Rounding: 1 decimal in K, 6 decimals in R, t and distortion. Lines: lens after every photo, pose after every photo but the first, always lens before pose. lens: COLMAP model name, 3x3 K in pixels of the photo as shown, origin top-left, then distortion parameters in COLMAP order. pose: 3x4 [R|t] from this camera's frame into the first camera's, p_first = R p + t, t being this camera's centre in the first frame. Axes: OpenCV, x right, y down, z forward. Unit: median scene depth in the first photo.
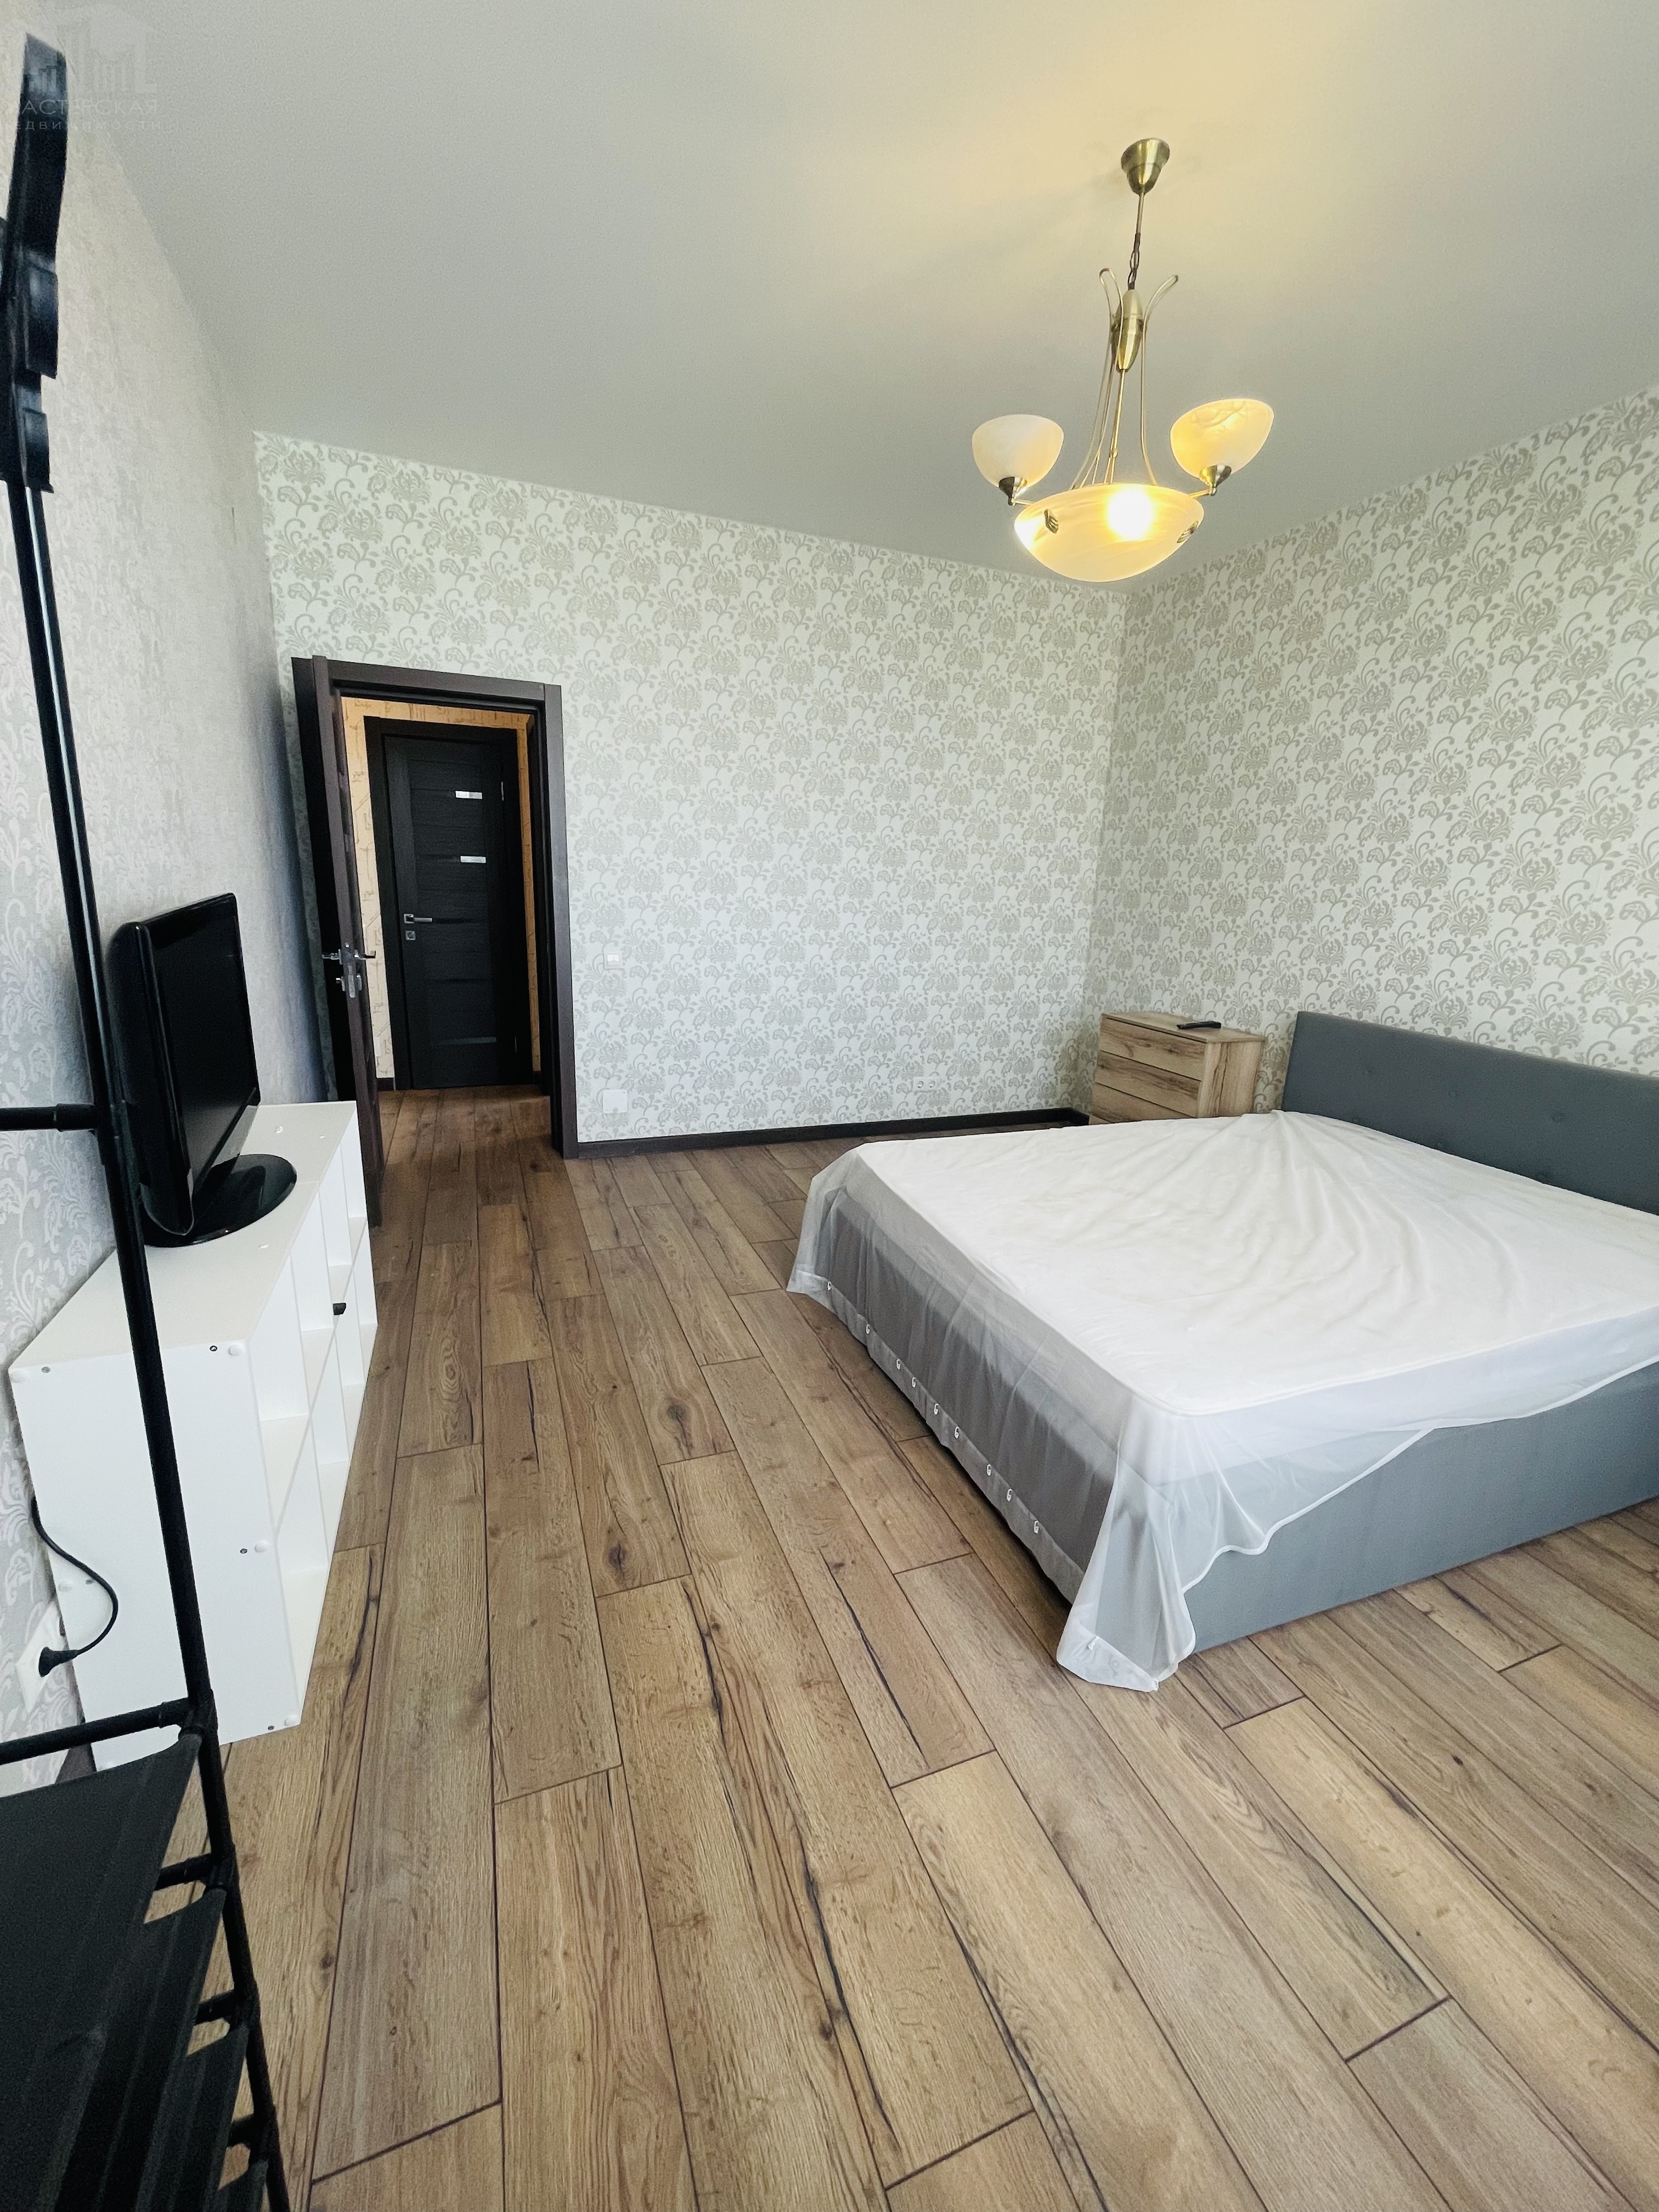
lens RADIAL K [[894.5, 0, 829.5], [0, 894.5, 1106.0], [0, 0, 1]] dist [-0.001851, -0.000307]
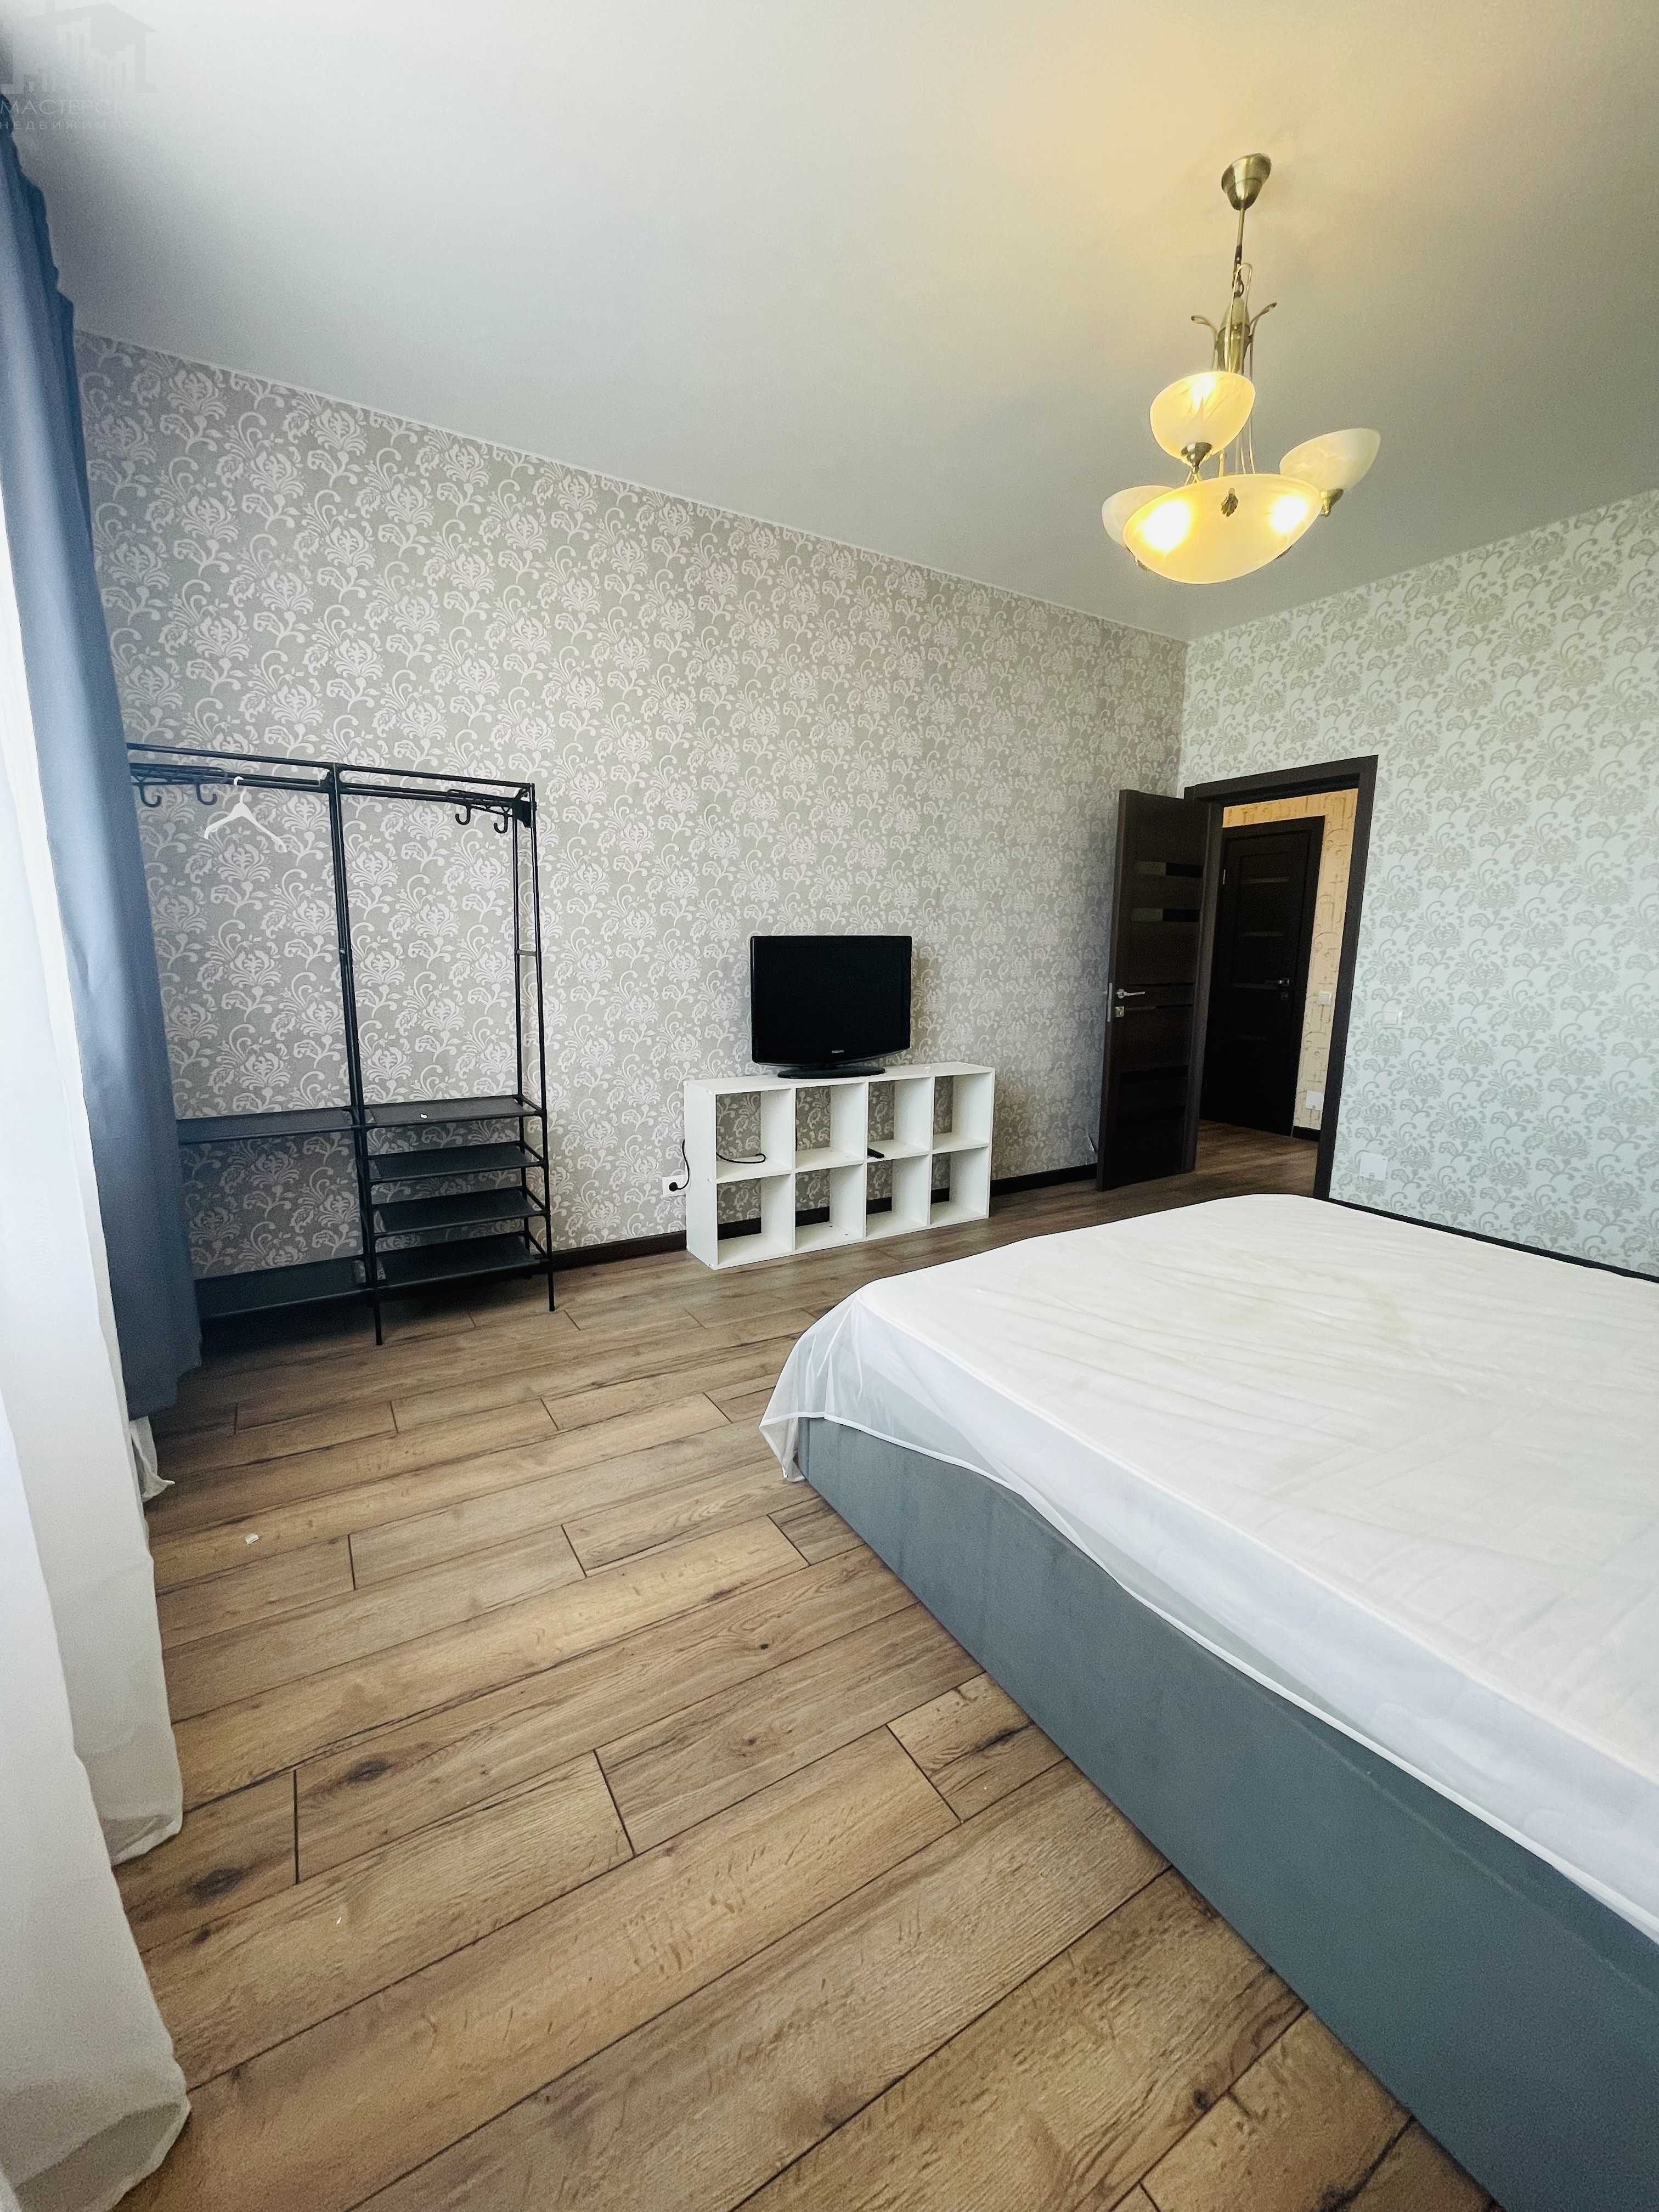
lens RADIAL K [[894.5, 0, 829.5], [0, 894.5, 1106.0], [0, 0, 1]] dist [-0.001851, -0.000307]
pose [[0.170720, 0.131362, -0.976524, 1.383423], [-0.253915, 0.963465, 0.085215, -0.002828], [0.952041, 0.233406, 0.197837, 0.585153]]
